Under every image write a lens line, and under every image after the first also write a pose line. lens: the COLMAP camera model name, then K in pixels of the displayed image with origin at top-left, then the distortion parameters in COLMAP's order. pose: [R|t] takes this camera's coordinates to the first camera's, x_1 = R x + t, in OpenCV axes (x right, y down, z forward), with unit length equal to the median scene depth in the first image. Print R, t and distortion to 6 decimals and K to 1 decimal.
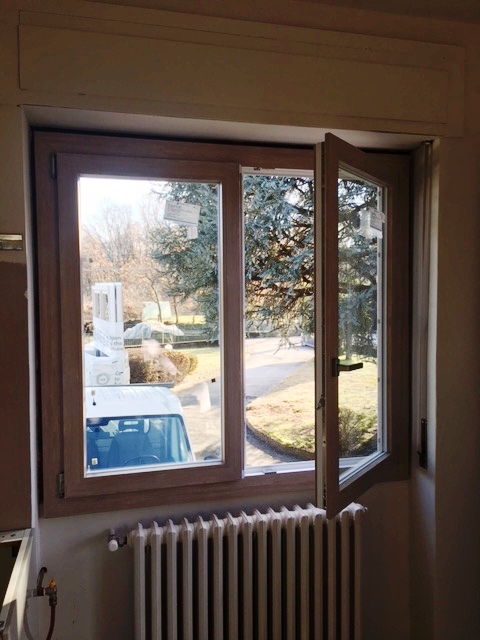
lens RADIAL K [[538.1, 0, 237.4], [0, 538.1, 321.7], [0, 0, 1]] dist [0.045591, -0.058168]
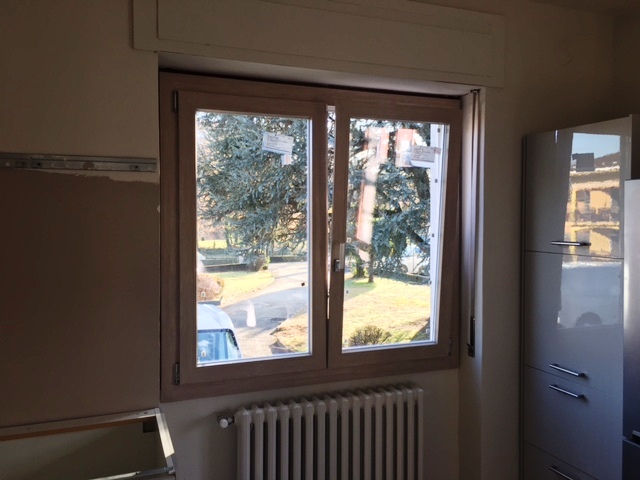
lens RADIAL K [[538.1, 0, 316.8], [0, 538.1, 234.2], [0, 0, 1]] dist [0.045591, -0.058168]
pose [[0.993567, 0.004938, 0.113138, -0.146174], [-0.002238, 0.999710, -0.023983, 0.026918], [-0.113224, 0.023575, 0.993290, -0.177880]]
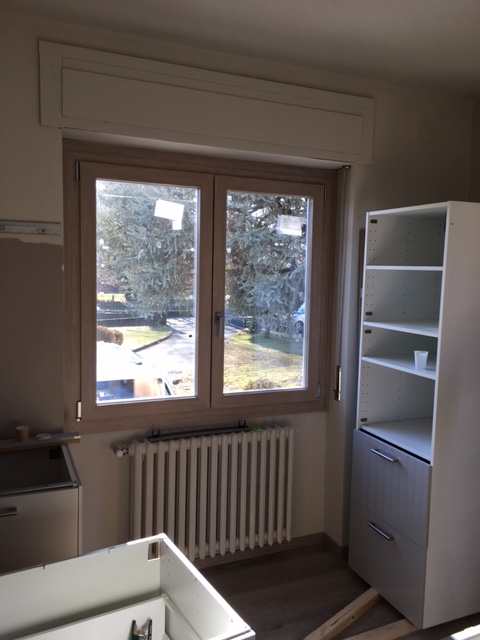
lens RADIAL K [[538.1, 0, 236.8], [0, 538.1, 319.7], [0, 0, 1]] dist [0.045591, -0.058168]
pose [[0.988432, 0.014296, 0.150989, -0.131400], [-0.019276, 0.999316, 0.031570, 0.023764], [-0.150435, -0.034115, 0.988031, -0.338672]]
